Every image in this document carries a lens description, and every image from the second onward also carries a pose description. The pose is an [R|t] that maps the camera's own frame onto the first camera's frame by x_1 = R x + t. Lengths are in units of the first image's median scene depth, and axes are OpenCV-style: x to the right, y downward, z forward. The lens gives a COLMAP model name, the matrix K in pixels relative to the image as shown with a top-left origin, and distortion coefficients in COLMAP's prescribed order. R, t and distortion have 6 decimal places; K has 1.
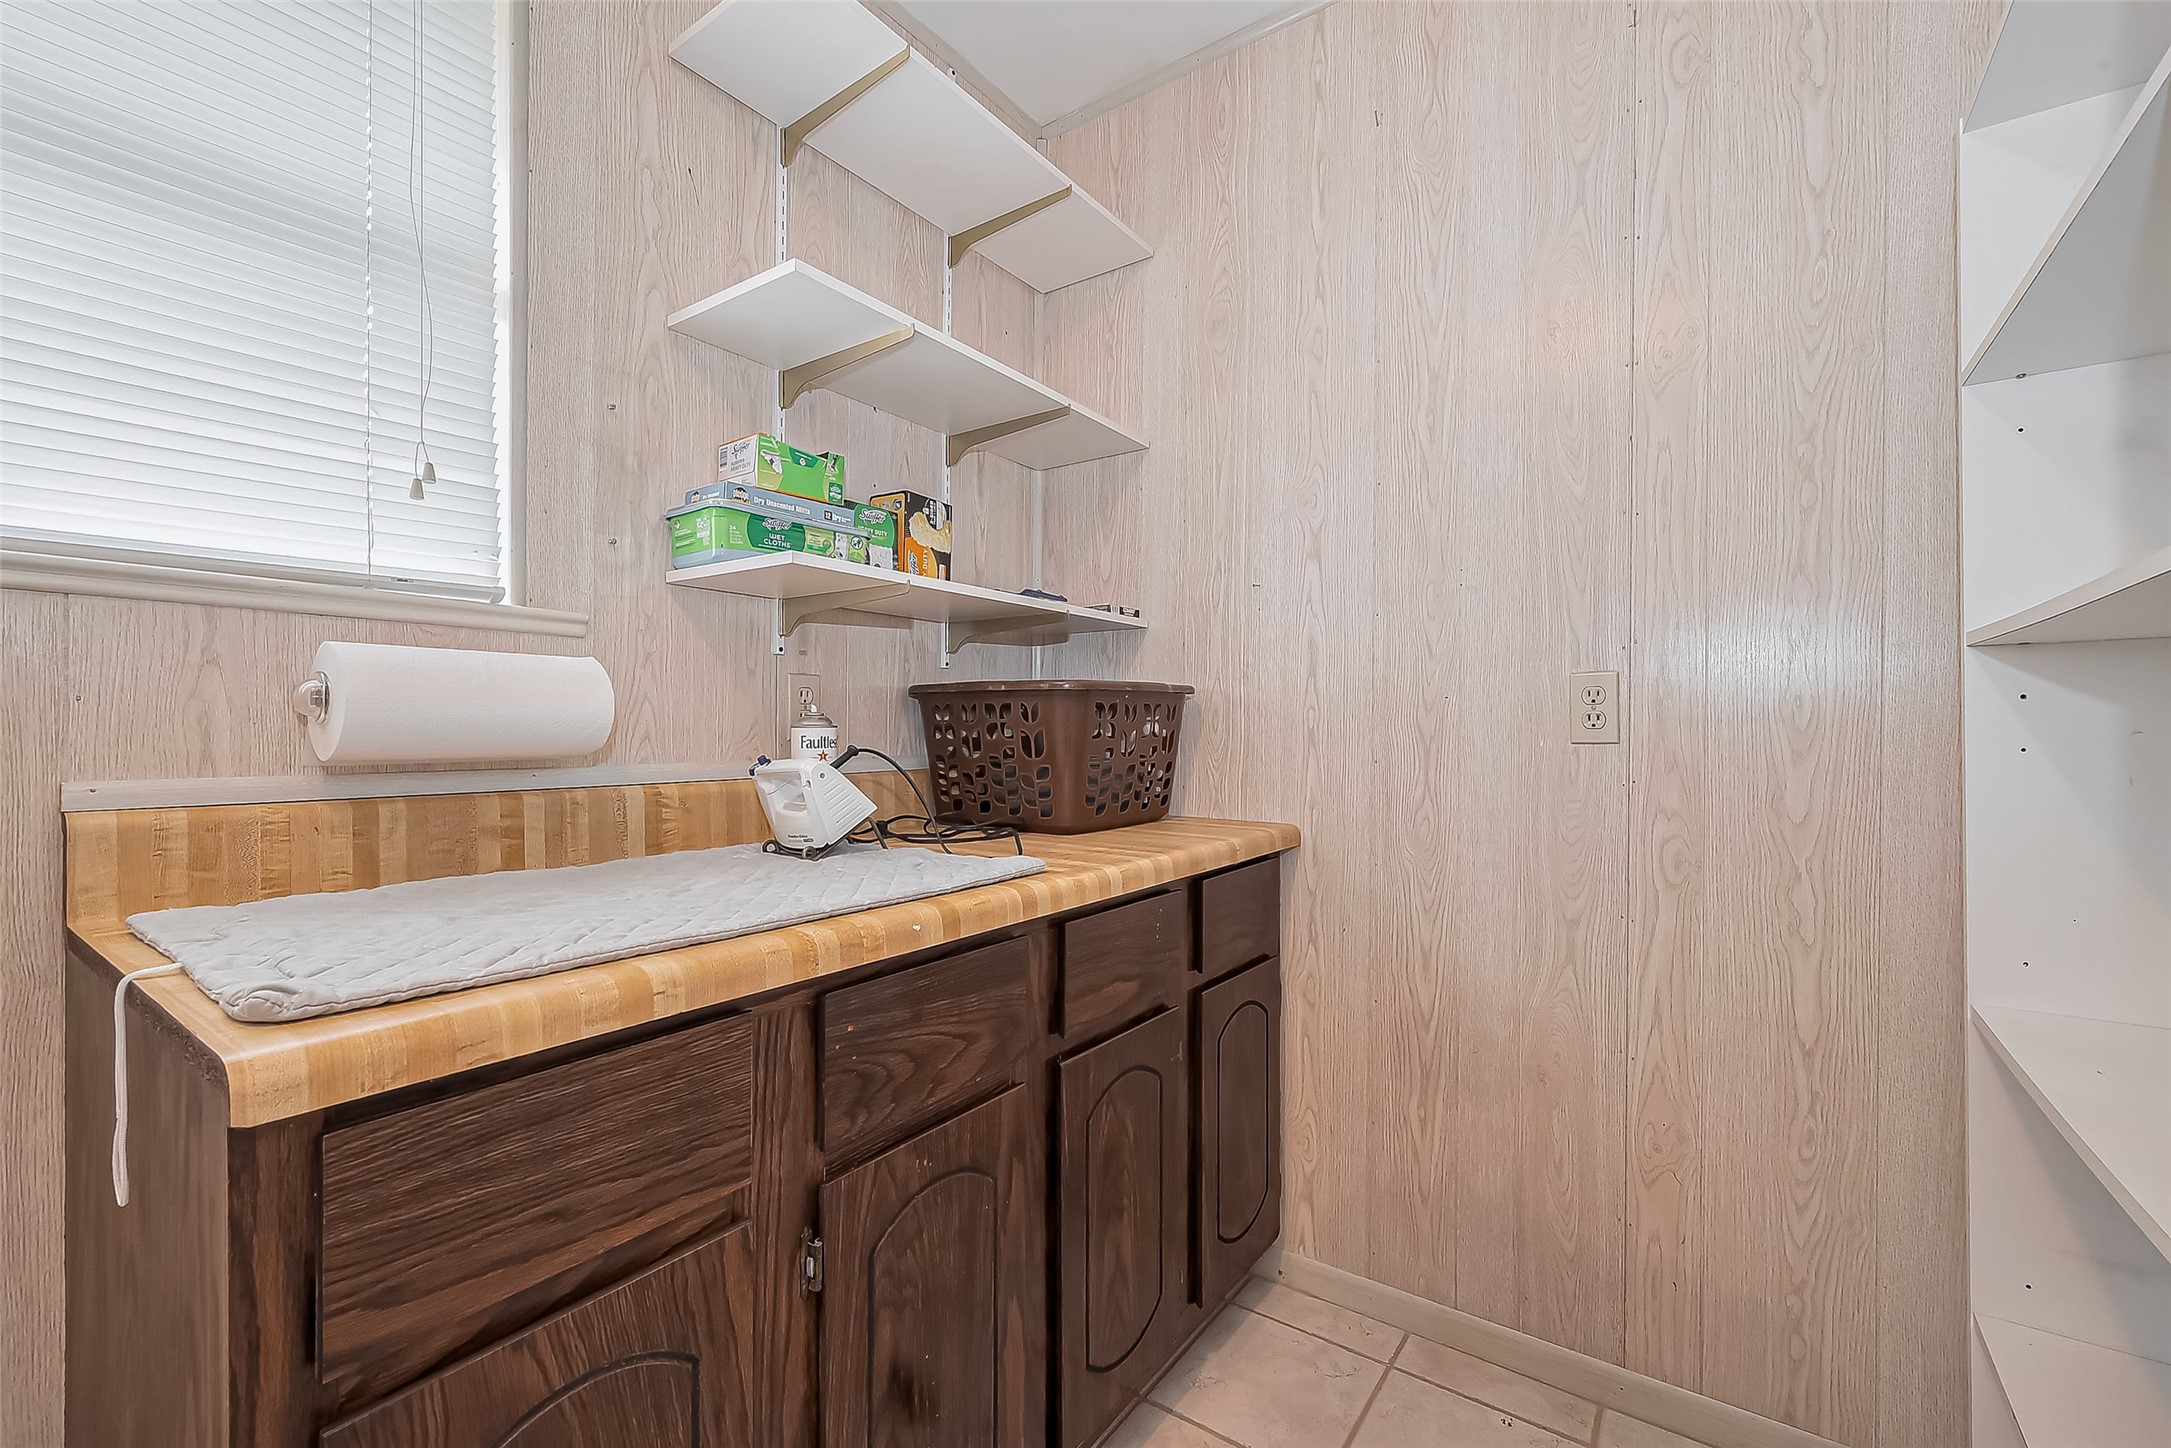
lens RADIAL K [[930.7, 0, 1079.0], [0, 930.7, 727.6], [0, 0, 1]] dist [-0.003350, -0.000227]
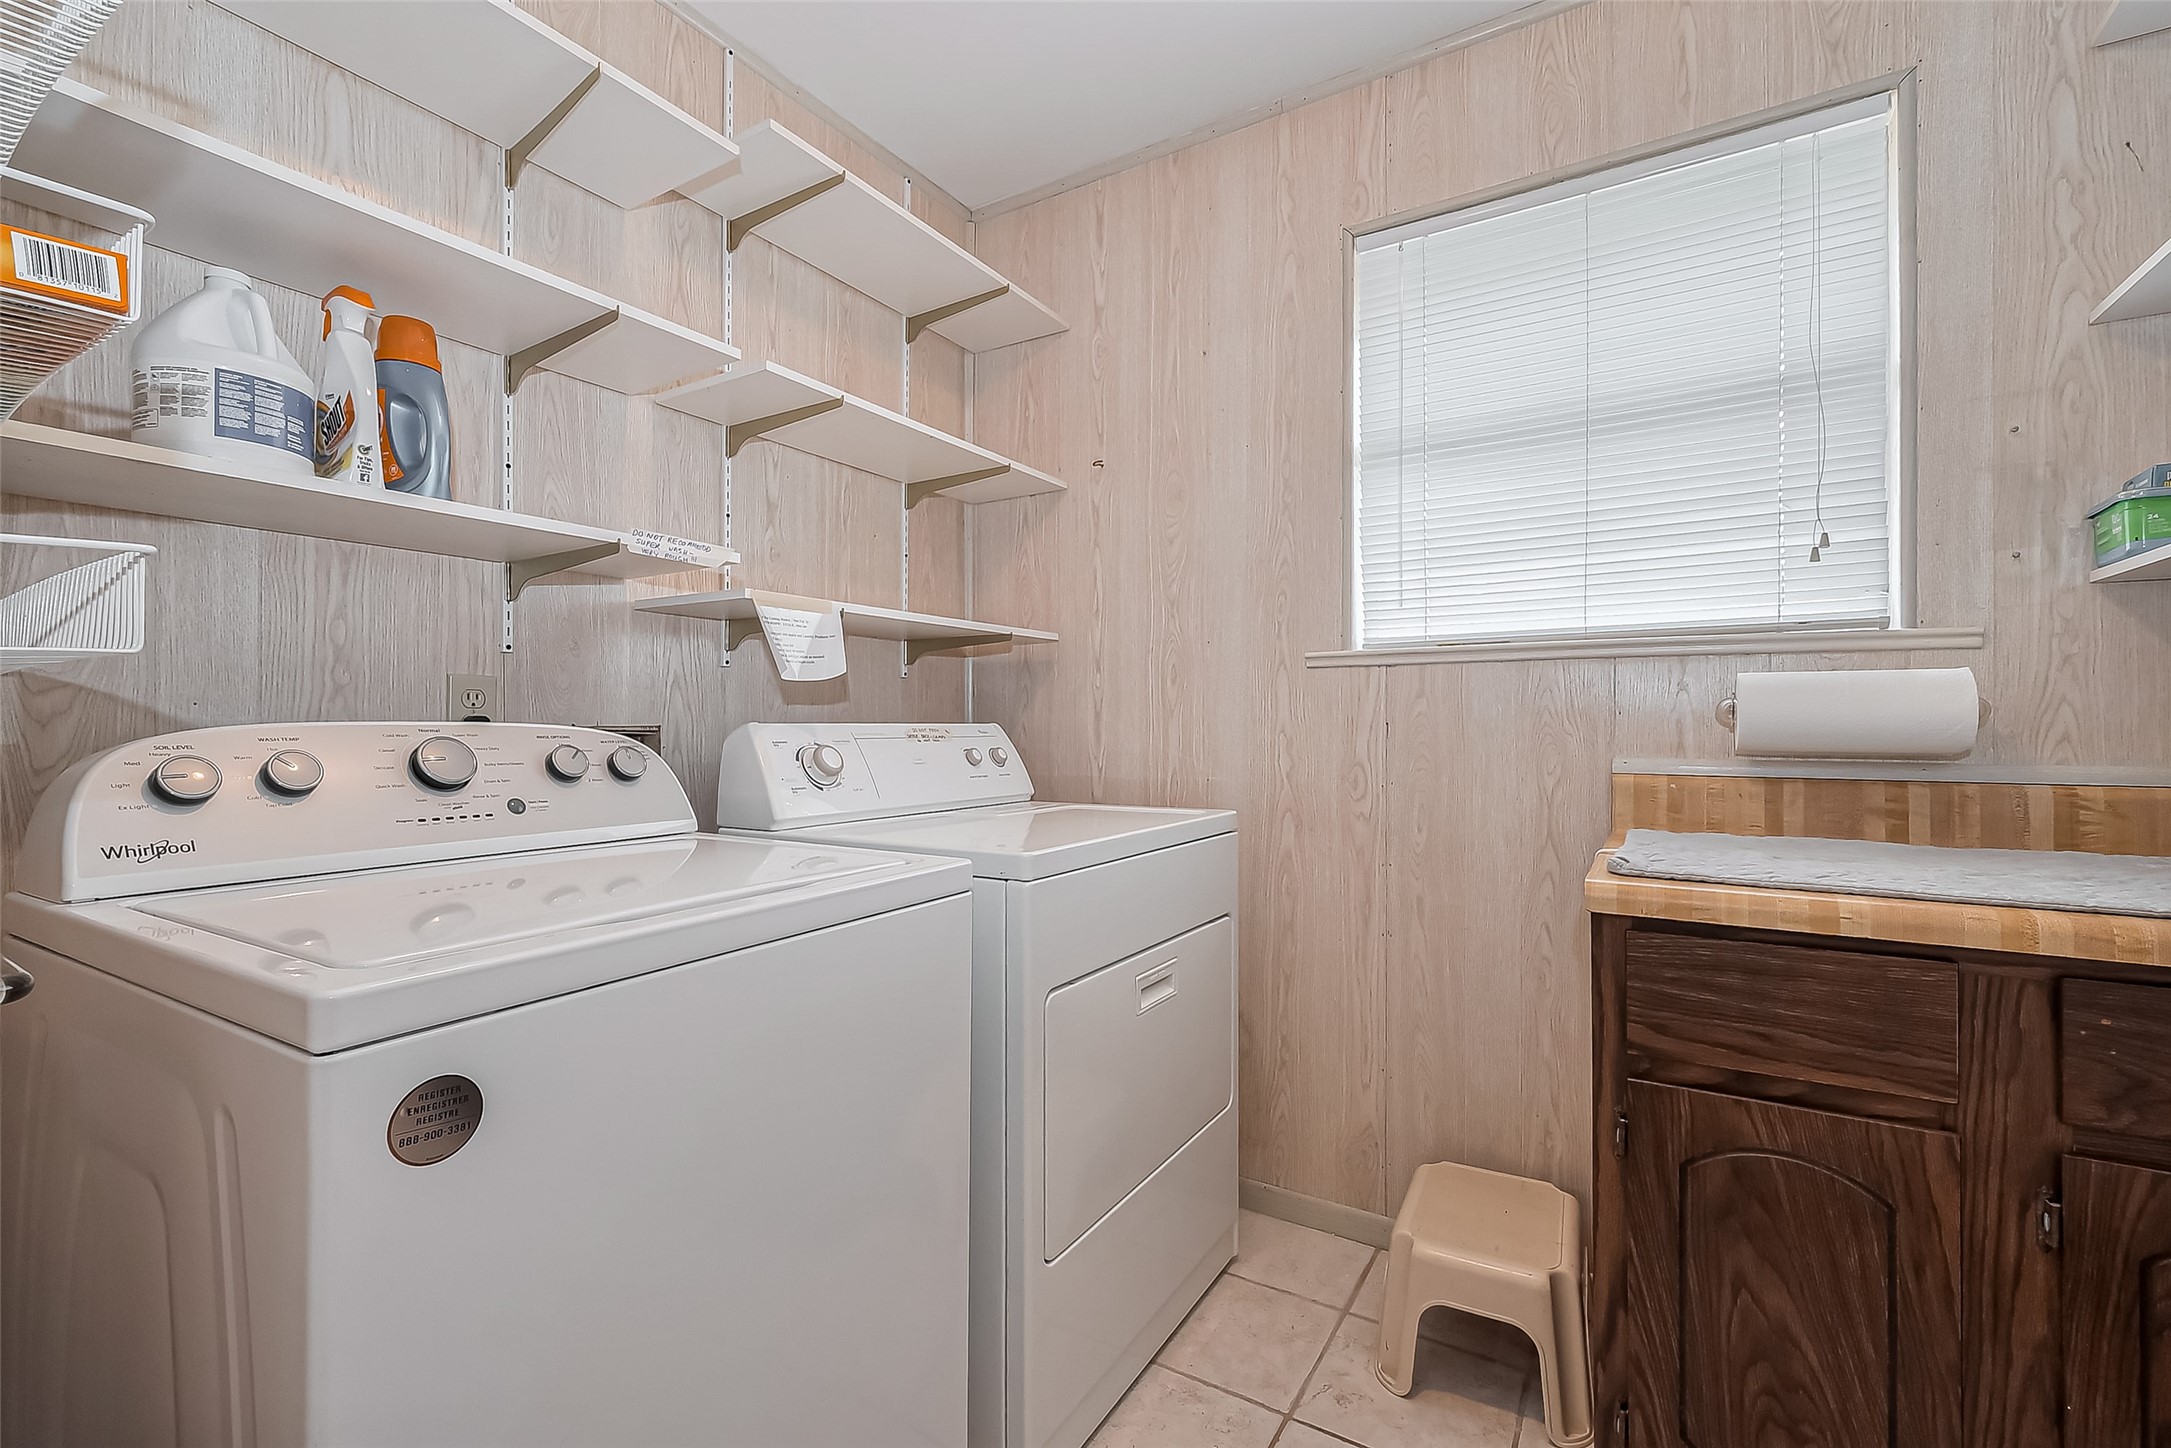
lens RADIAL K [[930.7, 0, 1093.8], [0, 930.7, 726.2], [0, 0, 1]] dist [-0.003350, -0.000227]
pose [[0.076554, -0.000668, -0.997065, 0.588488], [0.001441, 0.999999, -0.000559, -0.005644], [0.997064, -0.001394, 0.076555, -0.169305]]
